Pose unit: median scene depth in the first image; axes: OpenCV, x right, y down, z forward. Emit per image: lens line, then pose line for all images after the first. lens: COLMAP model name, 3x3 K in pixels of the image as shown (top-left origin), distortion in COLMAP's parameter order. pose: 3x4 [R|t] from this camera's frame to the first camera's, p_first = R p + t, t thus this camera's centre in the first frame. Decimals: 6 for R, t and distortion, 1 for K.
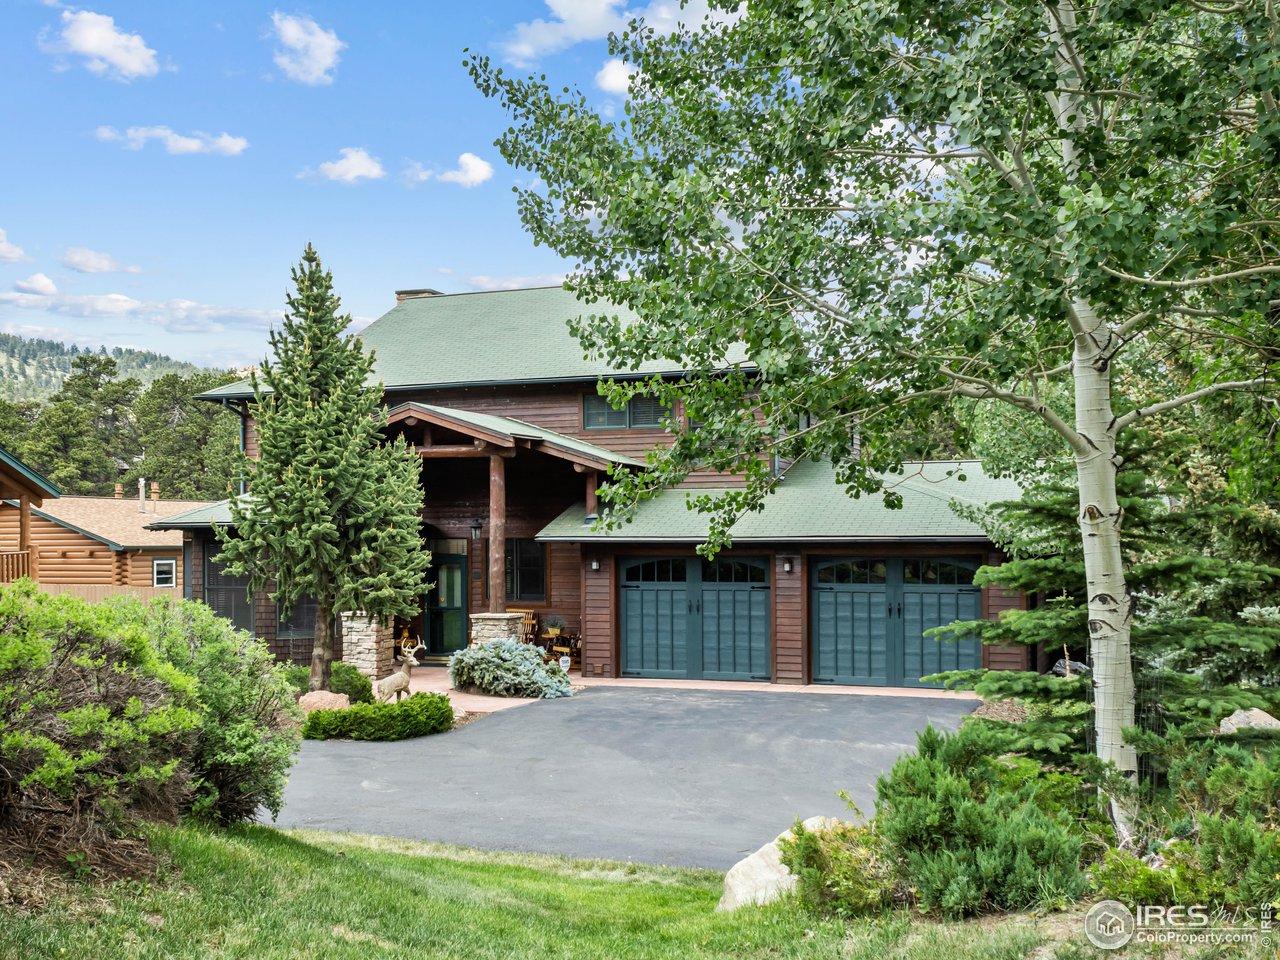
lens RADIAL K [[1881.4, 0, 640.0], [0, 1881.4, 480.0], [0, 0, 1]] dist [0.077834, -0.156847]
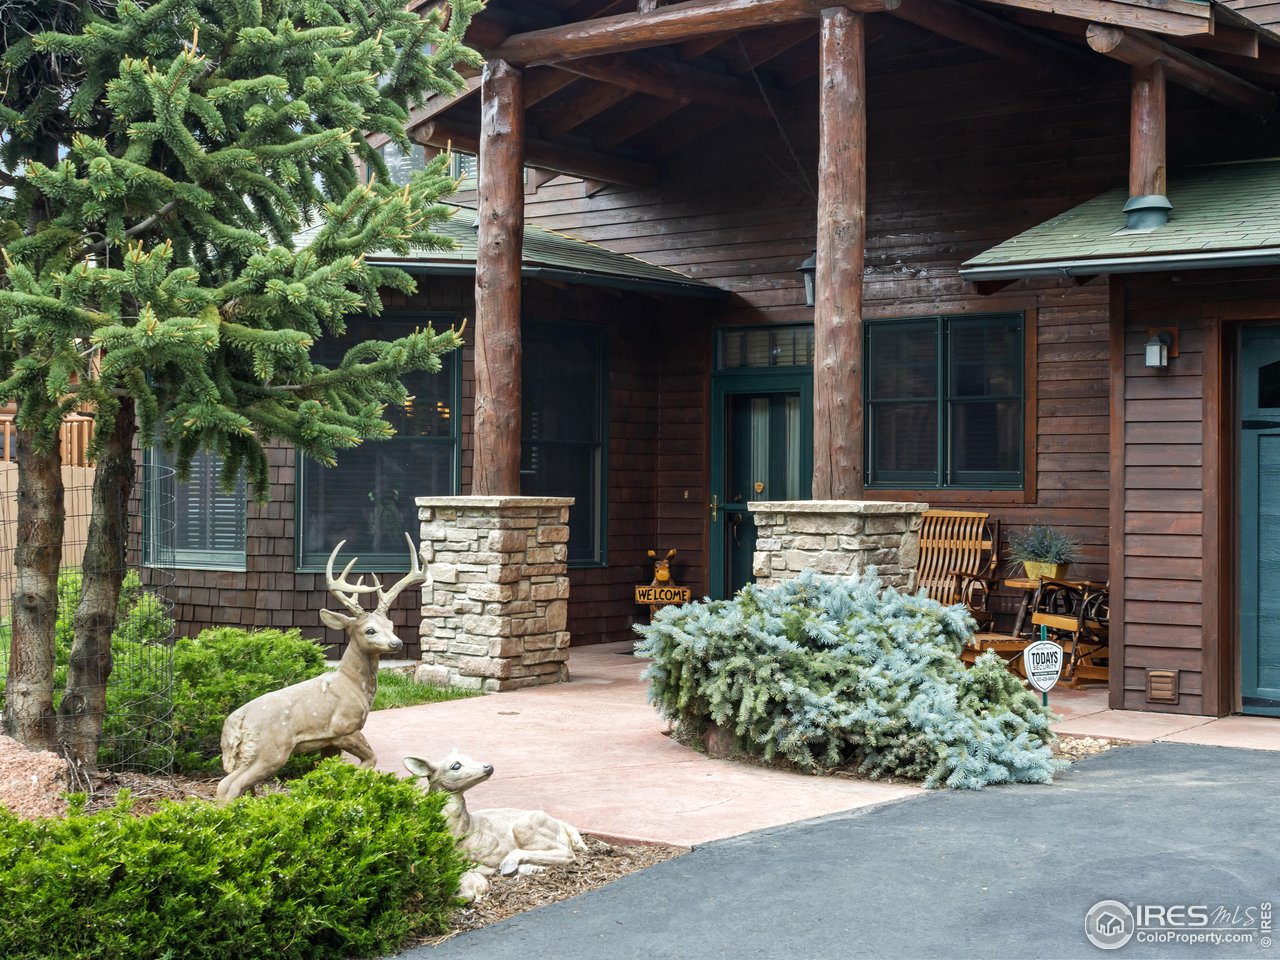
lens RADIAL K [[2066.7, 0, 640.0], [0, 2066.7, 480.0], [0, 0, 1]] dist [0.041859, -0.124726]
pose [[0.955264, 0.009649, -0.295596, -0.003833], [-0.005962, 0.999893, 0.013373, 0.065668], [0.295693, -0.011013, 0.955220, 0.682613]]
